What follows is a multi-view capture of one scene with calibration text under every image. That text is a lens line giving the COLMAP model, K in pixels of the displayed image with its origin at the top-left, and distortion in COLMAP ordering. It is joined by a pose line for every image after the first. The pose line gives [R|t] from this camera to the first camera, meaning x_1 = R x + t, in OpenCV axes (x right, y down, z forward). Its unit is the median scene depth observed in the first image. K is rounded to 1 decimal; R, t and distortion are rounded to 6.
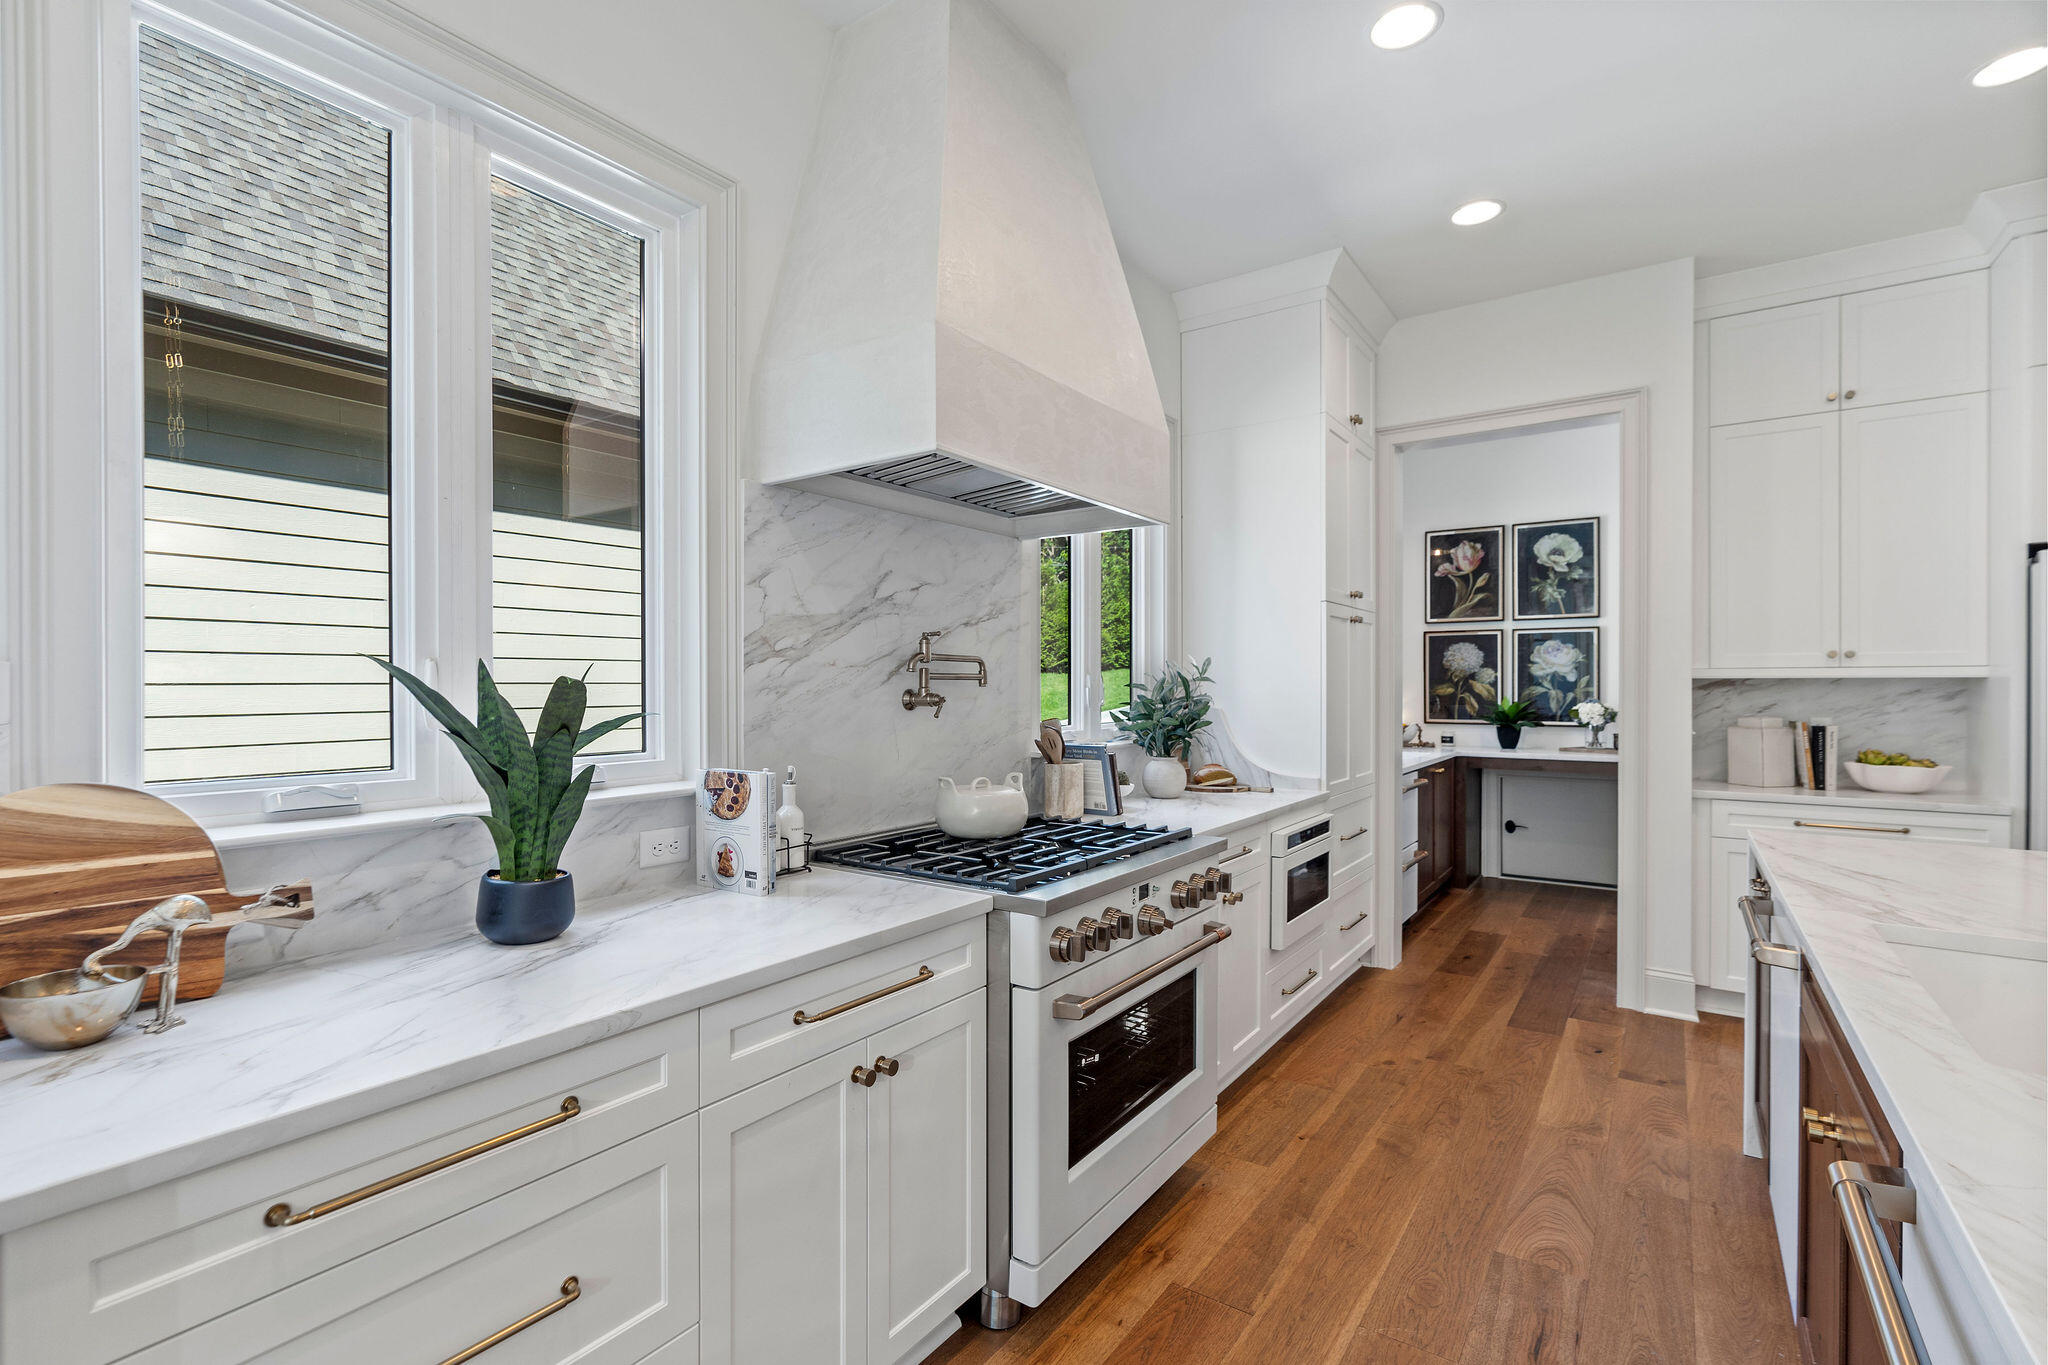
lens RADIAL K [[947.7, 0, 1006.8], [0, 947.7, 690.7], [0, 0, 1]] dist [-0.002887, 0.004480]
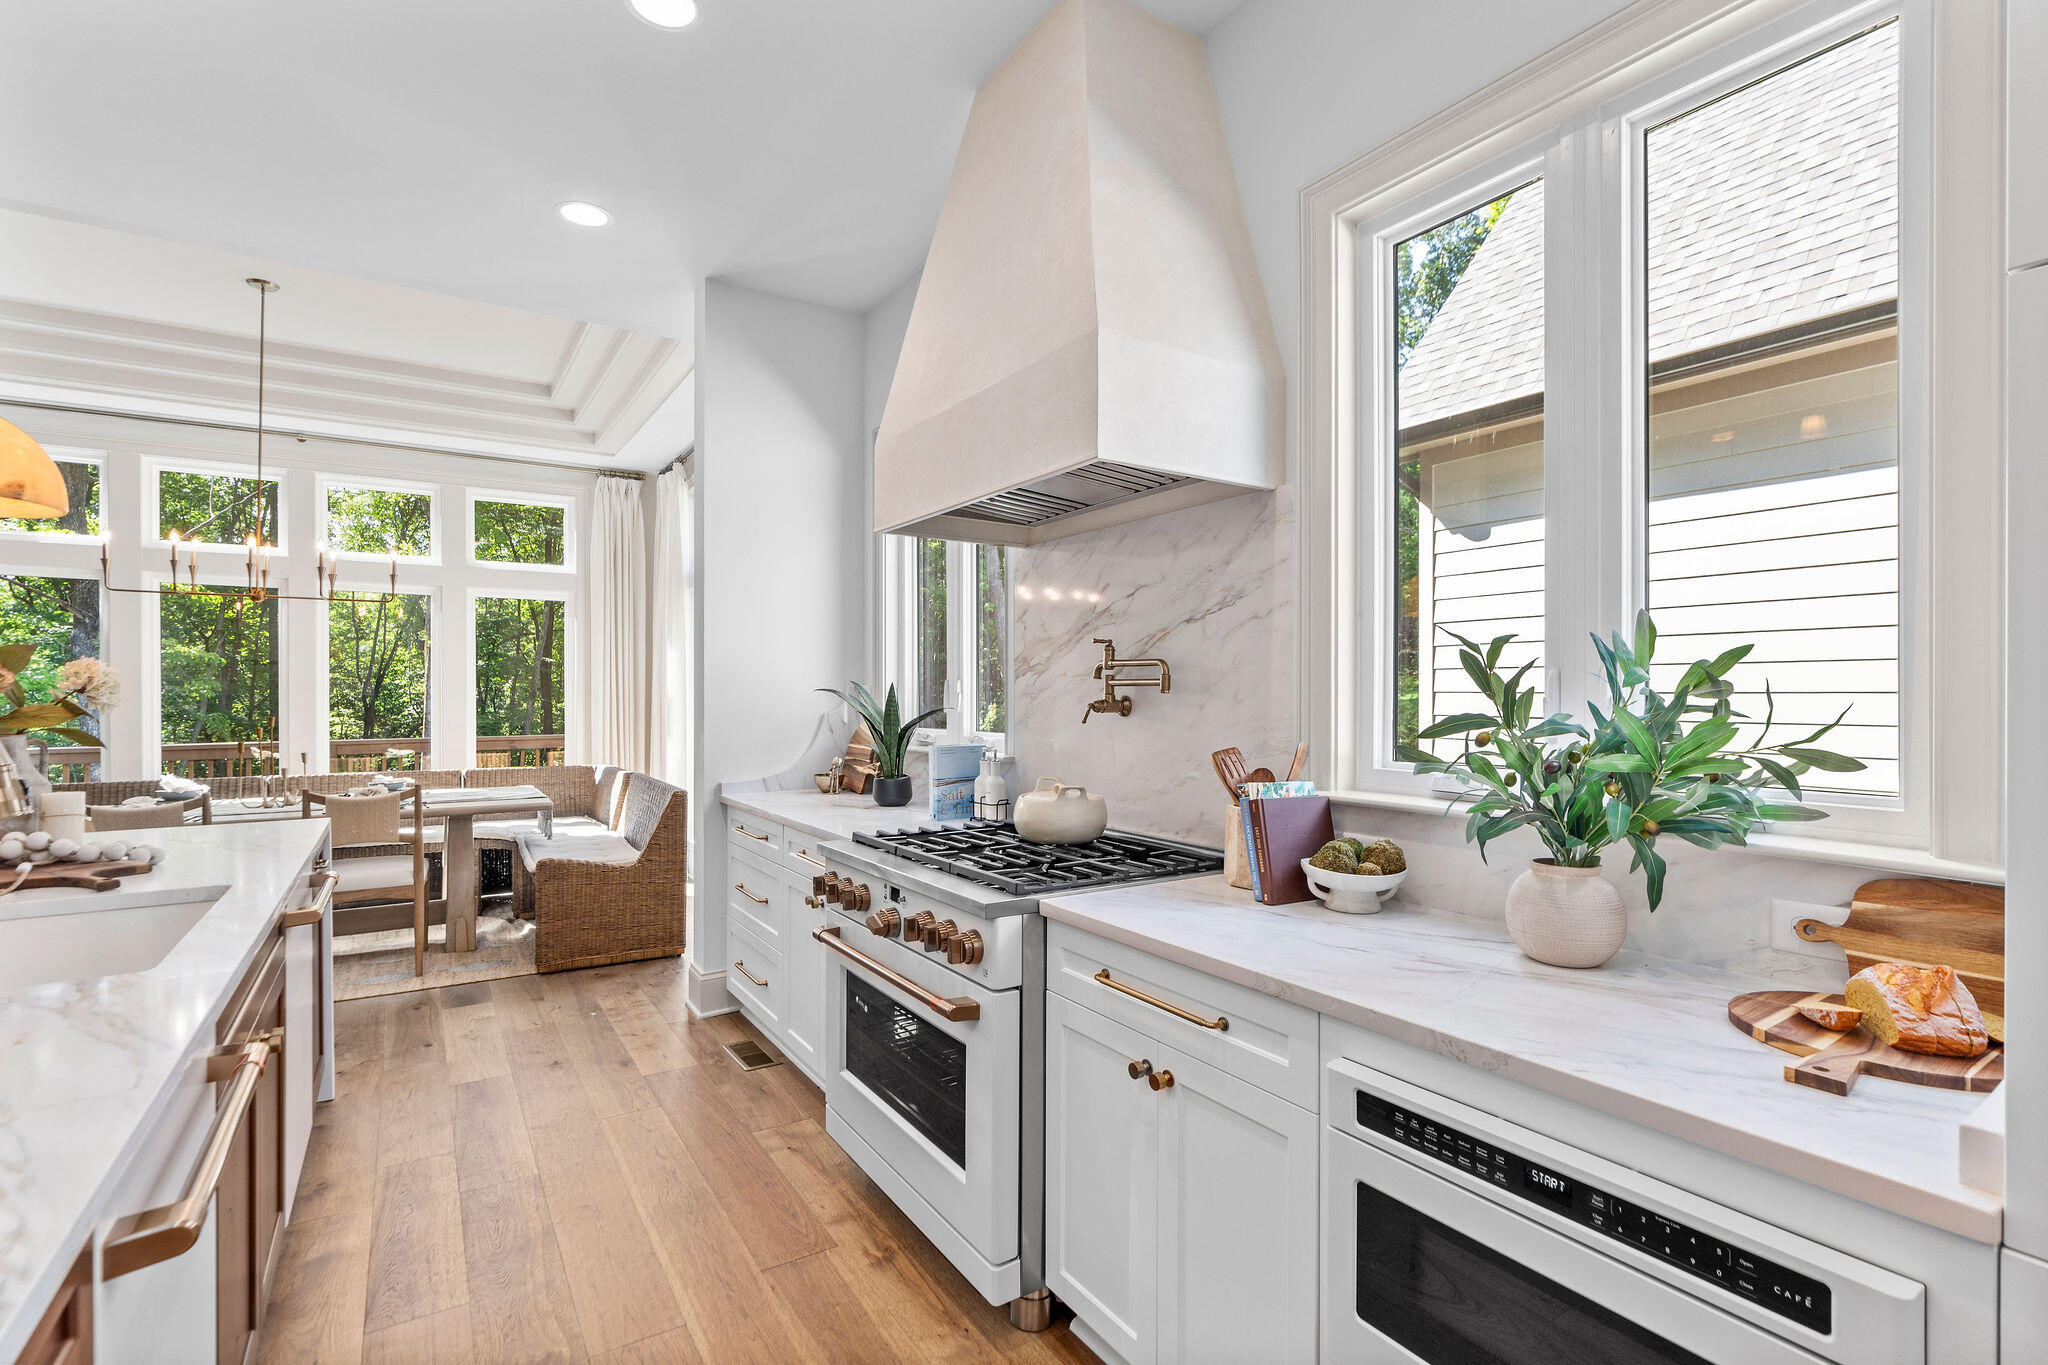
lens RADIAL K [[947.7, 0, 1016.8], [0, 947.7, 691.3], [0, 0, 1]] dist [-0.002887, 0.004480]
pose [[-0.376567, -0.001555, -0.926388, 0.920206], [-0.006340, 0.999980, 0.000898, -0.006627], [0.926368, 0.006211, -0.376569, 1.334681]]
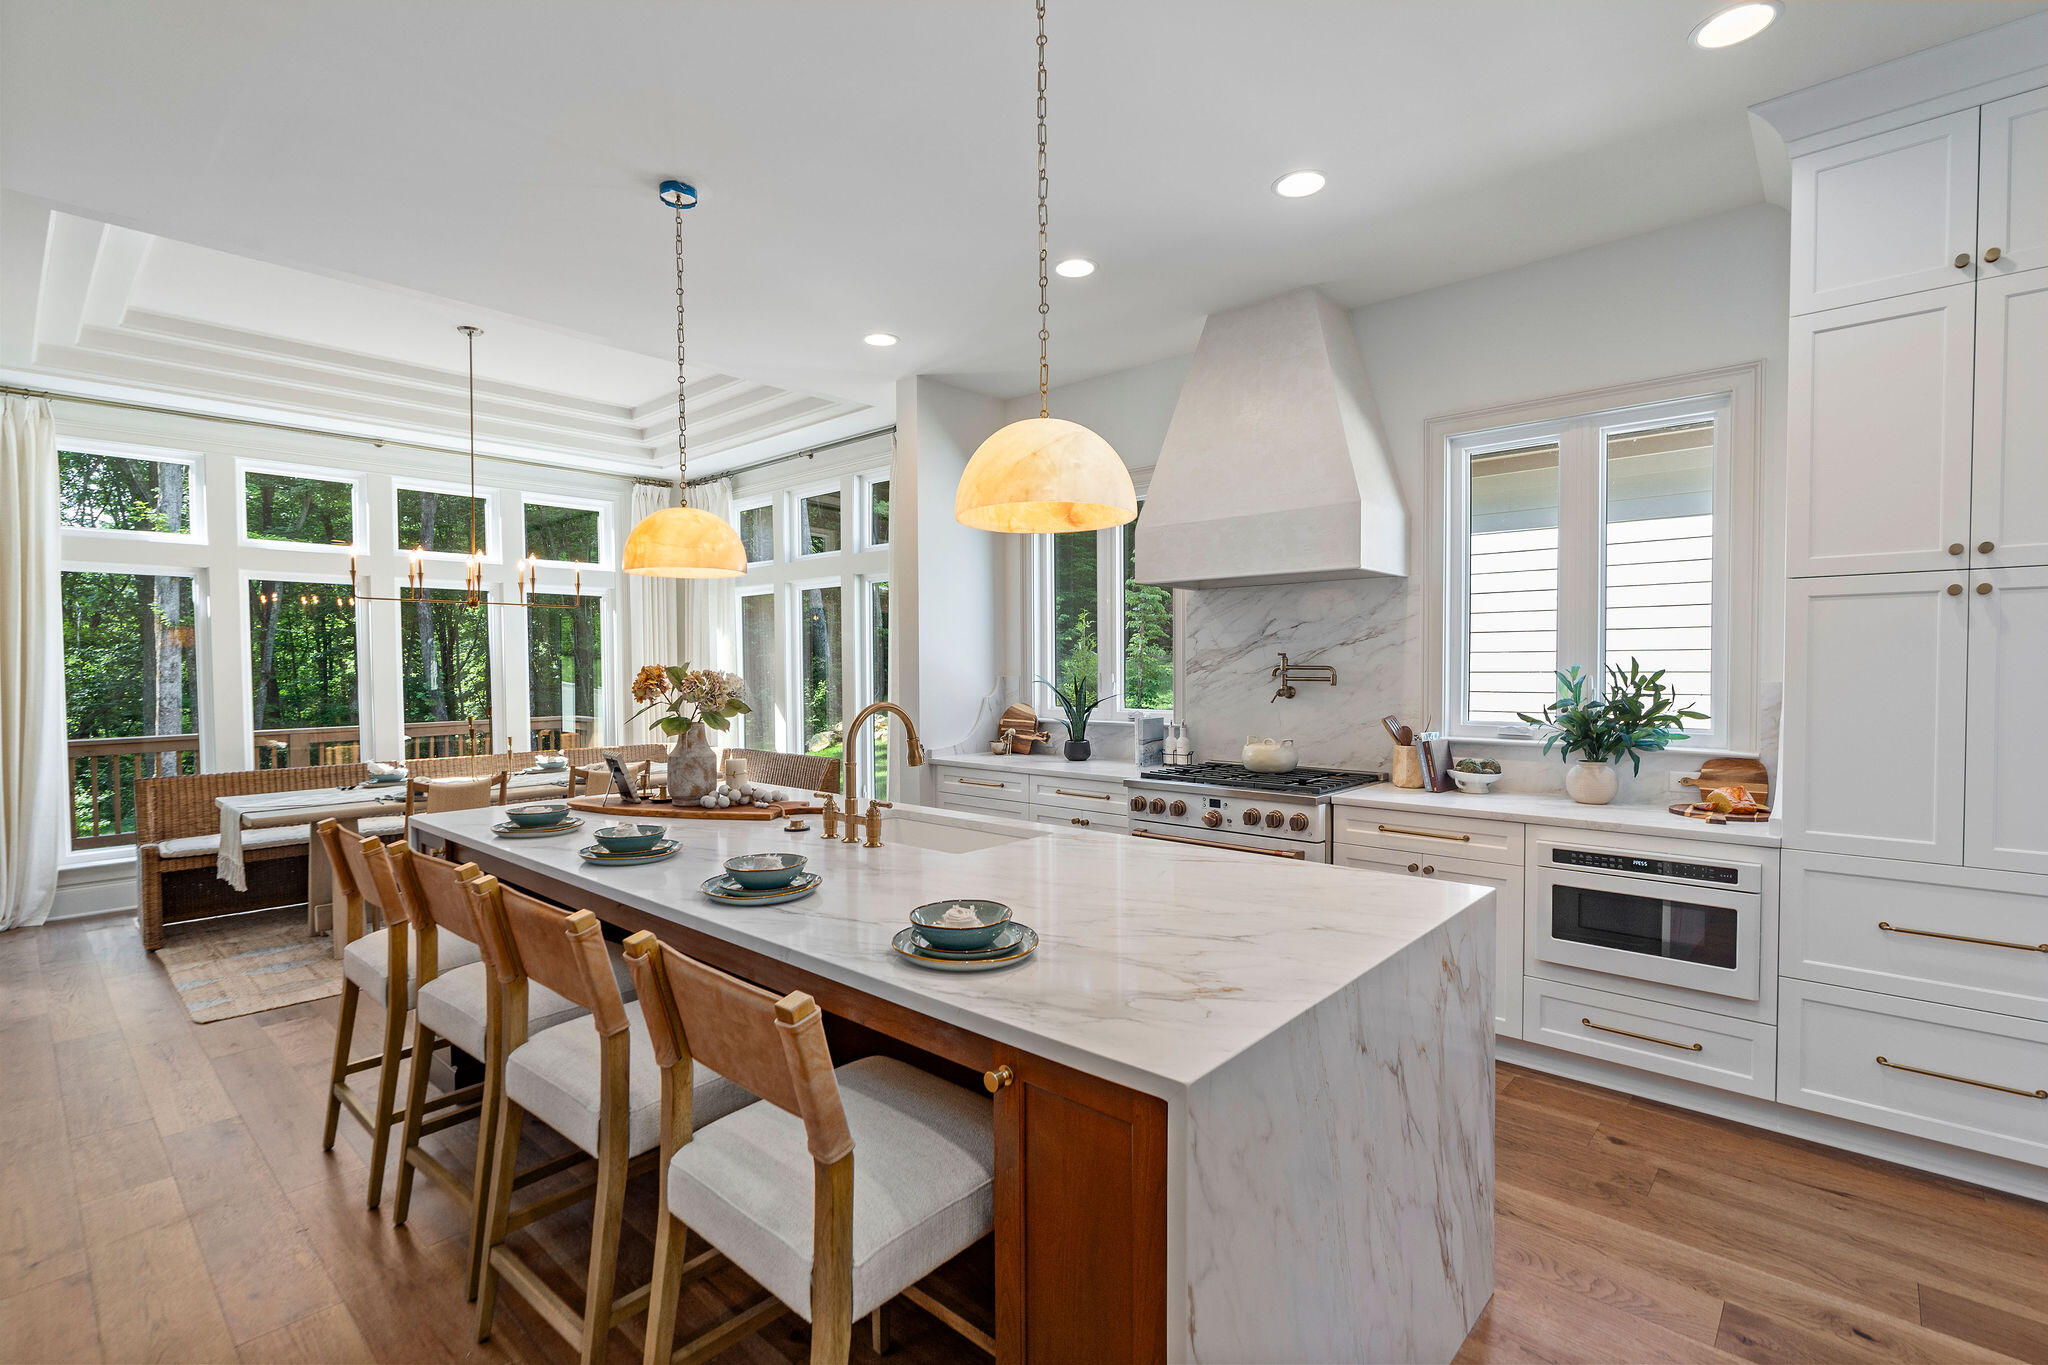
lens RADIAL K [[947.7, 0, 1015.1], [0, 947.7, 685.7], [0, 0, 1]] dist [-0.002887, 0.004480]
pose [[-0.126794, 0.023313, -0.991655, 1.732461], [-0.000563, 0.999722, 0.023575, -0.044143], [0.991929, 0.003547, -0.126746, 0.759690]]
